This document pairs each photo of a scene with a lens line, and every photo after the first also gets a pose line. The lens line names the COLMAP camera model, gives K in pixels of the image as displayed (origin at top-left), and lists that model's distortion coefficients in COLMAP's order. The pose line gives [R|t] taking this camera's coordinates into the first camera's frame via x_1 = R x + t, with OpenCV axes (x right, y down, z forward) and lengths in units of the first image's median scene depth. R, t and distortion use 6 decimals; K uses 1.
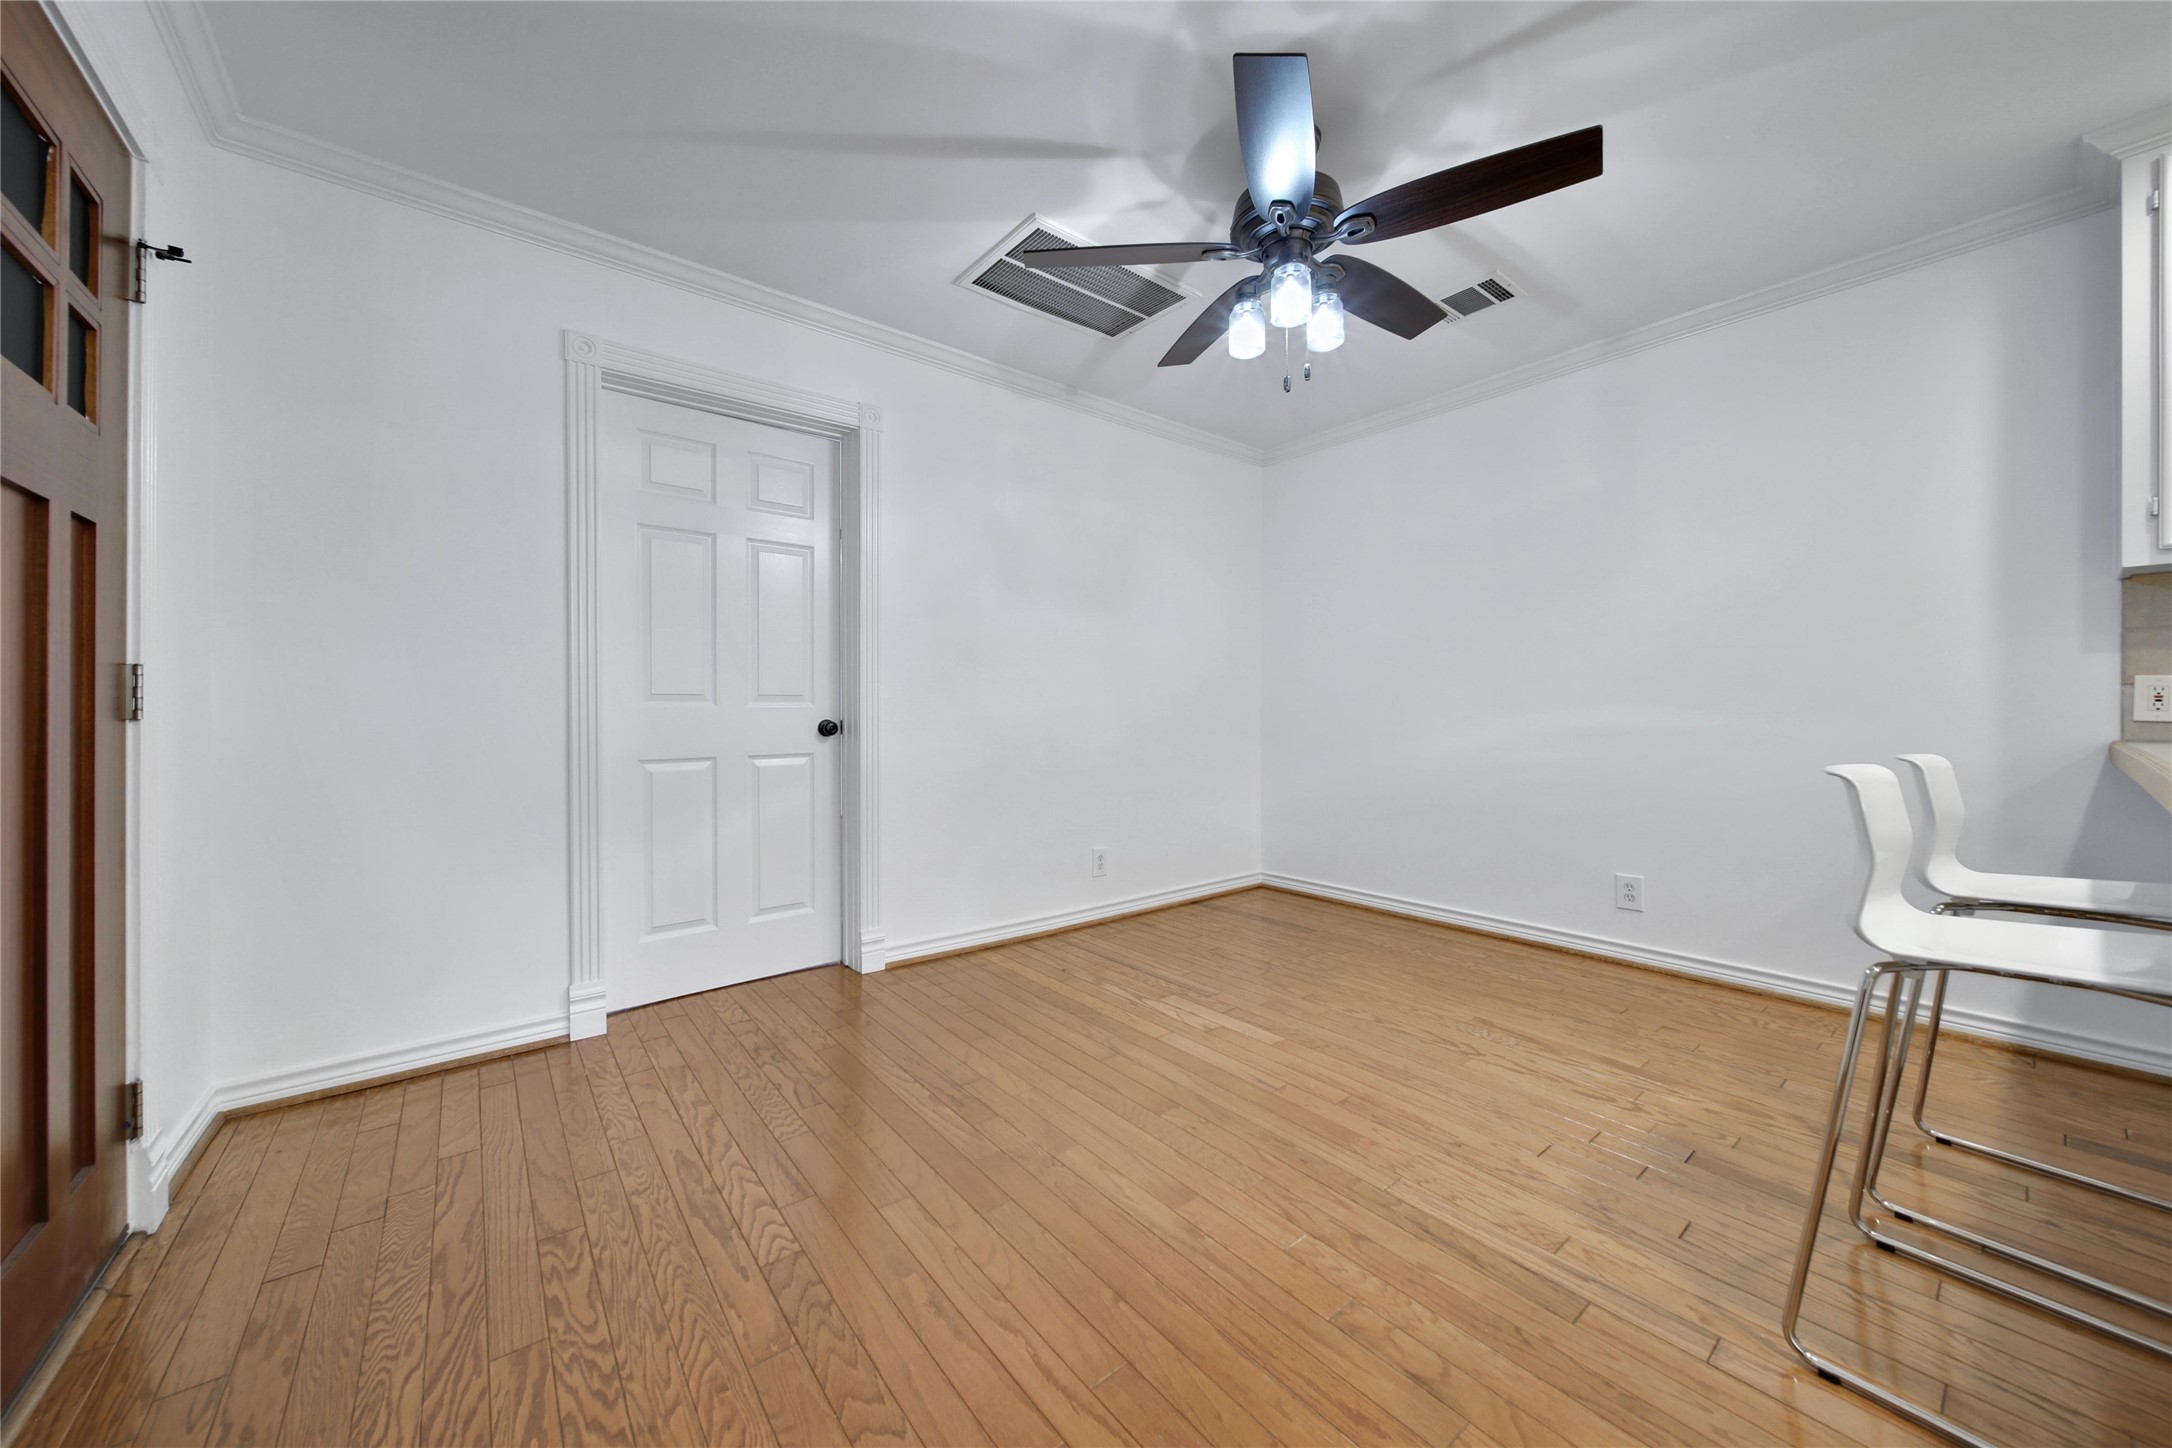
lens RADIAL K [[767.0, 0, 1083.8], [0, 767.0, 713.1], [0, 0, 1]] dist [0.000742, -0.001625]
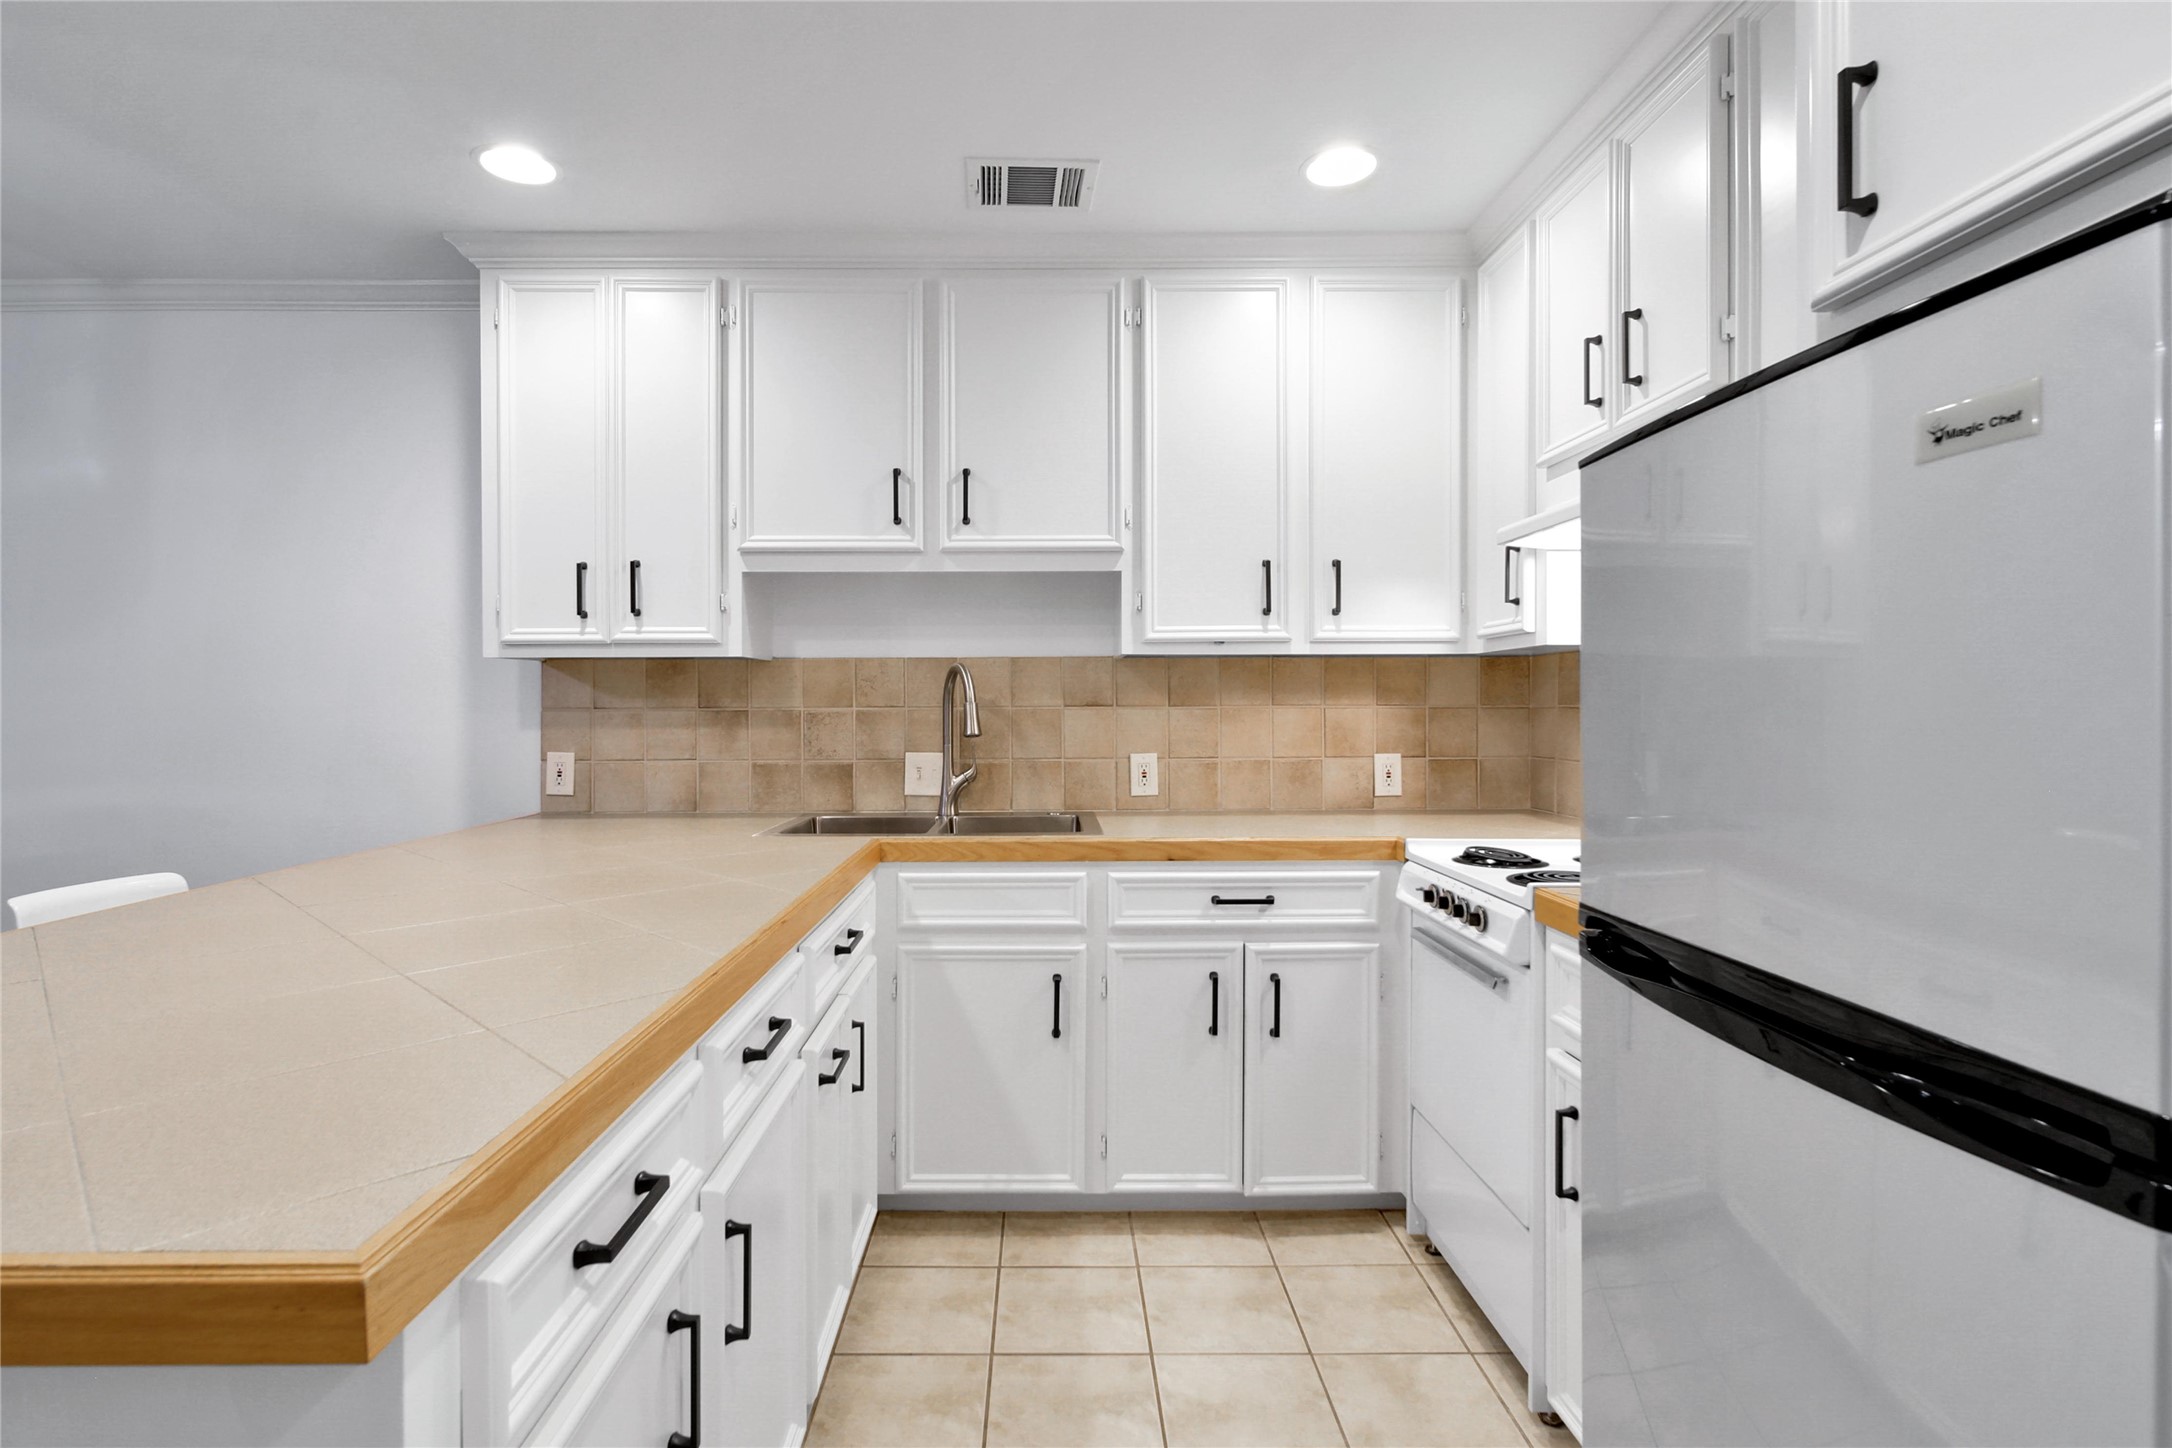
lens RADIAL K [[1032.8, 0, 1045.5], [0, 1032.8, 706.6], [0, 0, 1]] dist [-0.001440, 0.000747]
pose [[0.616995, -0.004128, 0.786956, 0.623330], [0.005288, 0.999985, 0.001100, -0.104077], [-0.786950, 0.003482, 0.617008, -0.420372]]
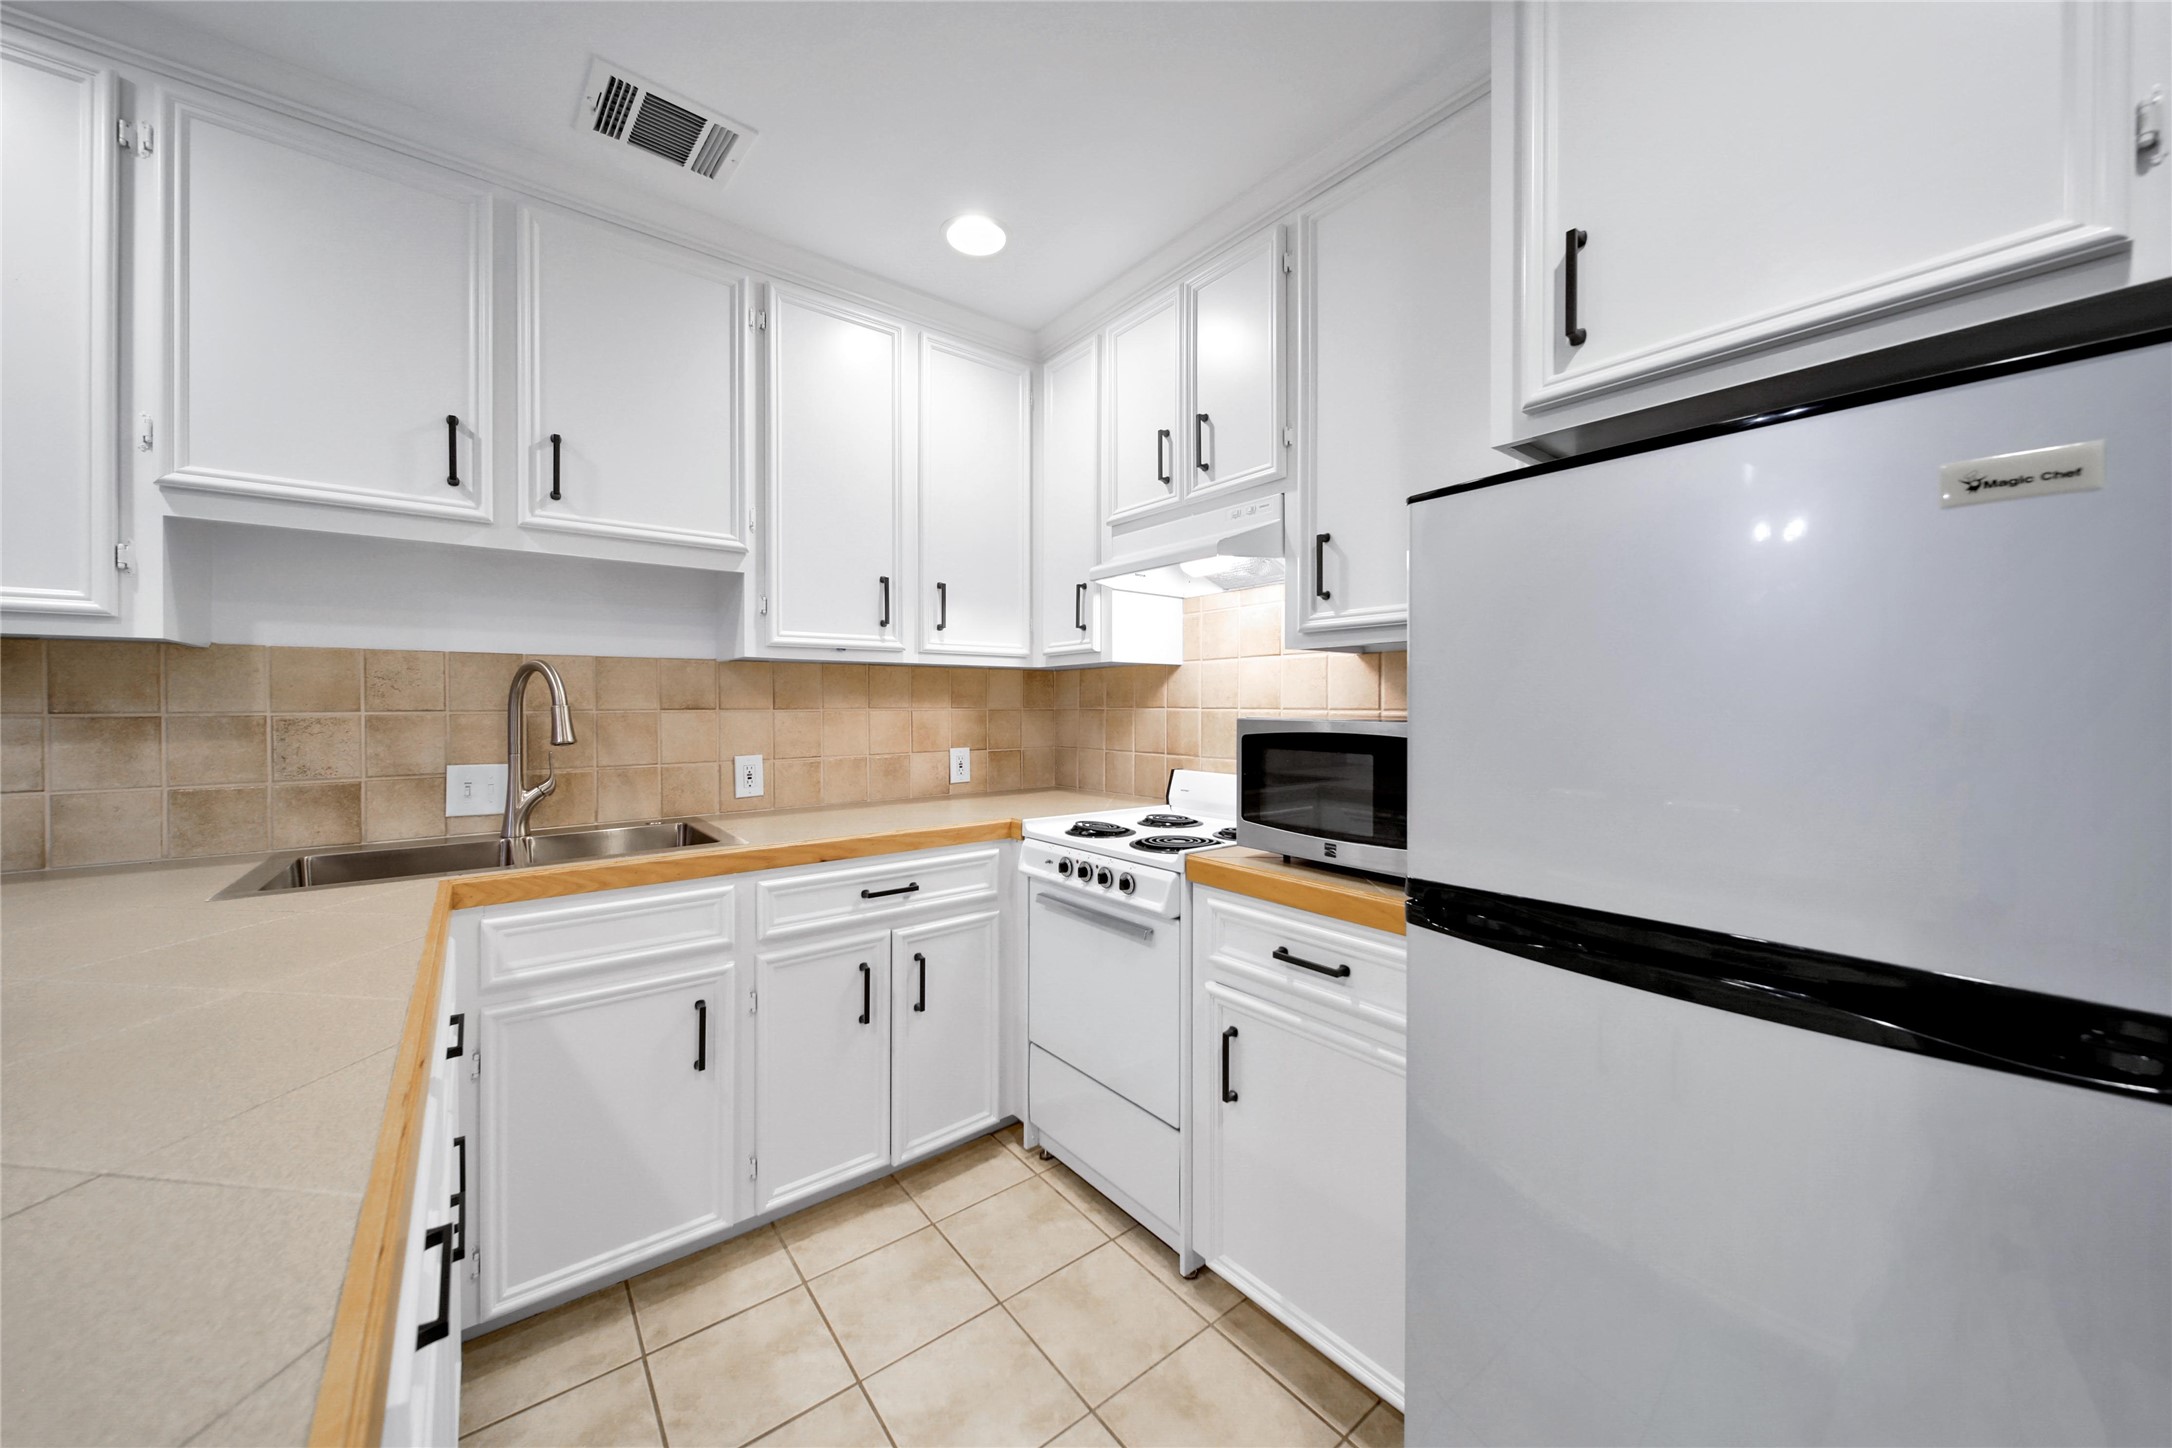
lens RADIAL K [[767.0, 0, 1075.8], [0, 767.0, 710.2], [0, 0, 1]] dist [0.000742, -0.001625]
pose [[0.005787, -0.006141, 0.999964, 0.745060], [0.005751, 0.999965, 0.006107, -0.105038], [-0.999967, 0.005715, 0.005822, -0.128719]]
